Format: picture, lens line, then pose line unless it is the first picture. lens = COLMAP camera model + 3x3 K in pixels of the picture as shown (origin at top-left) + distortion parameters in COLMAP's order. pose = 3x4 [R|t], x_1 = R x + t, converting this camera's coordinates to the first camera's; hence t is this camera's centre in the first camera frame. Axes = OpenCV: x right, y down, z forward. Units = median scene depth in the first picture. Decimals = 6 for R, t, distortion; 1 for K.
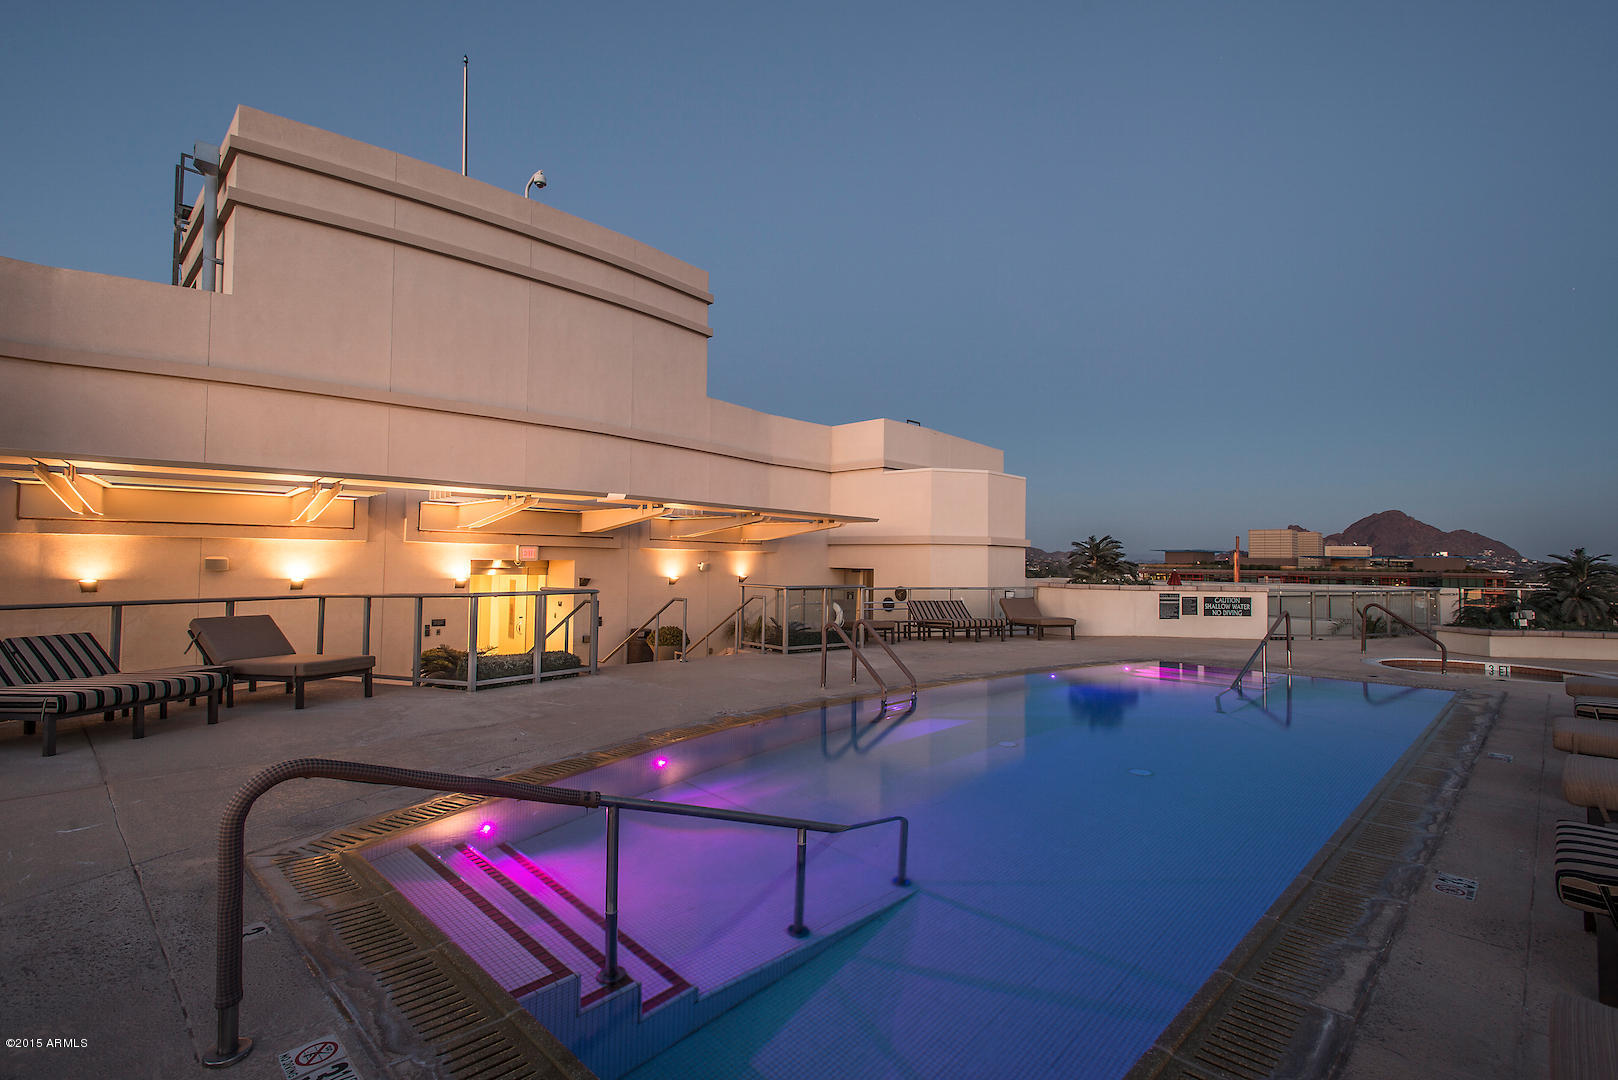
lens RADIAL K [[785.5, 0, 806.5], [0, 785.5, 540.3], [0, 0, 1]] dist [0.013174, -0.000331]
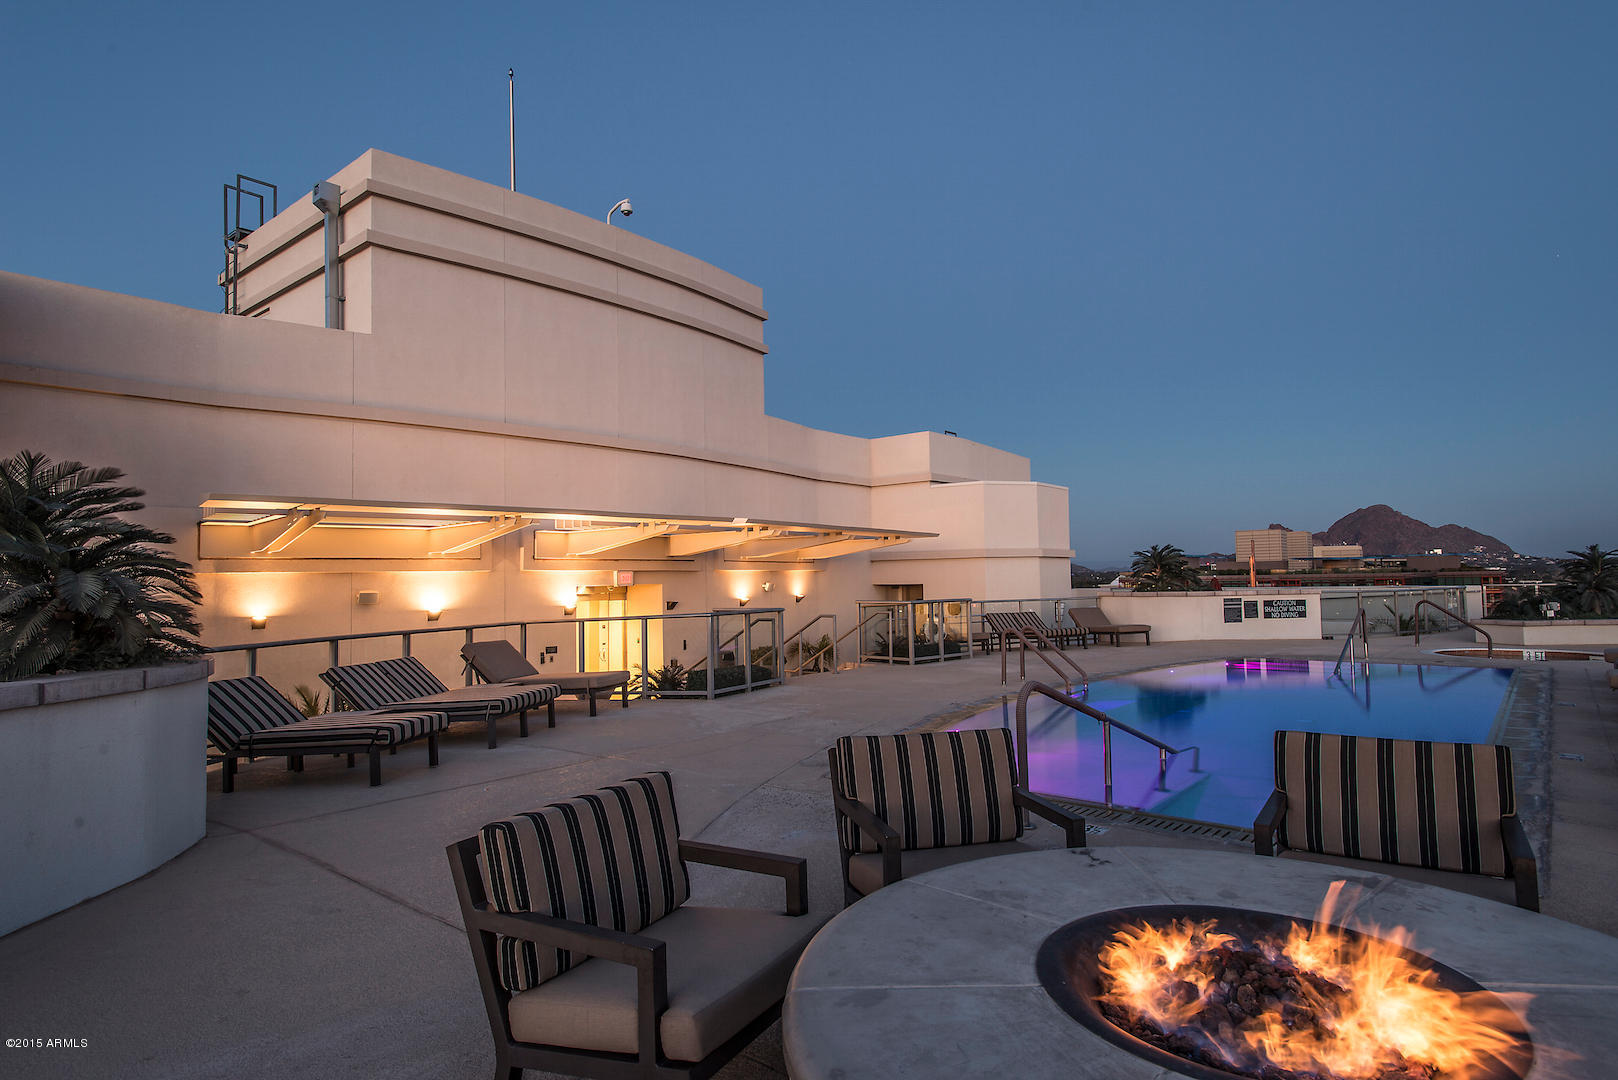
lens RADIAL K [[924.6, 0, 811.2], [0, 924.6, 539.1], [0, 0, 1]] dist [0.023611, 0.000814]
pose [[0.995385, -0.027100, 0.092058, -0.210123], [0.028686, 0.999461, -0.015951, -0.007558], [-0.091576, 0.018518, 0.995626, -0.184078]]
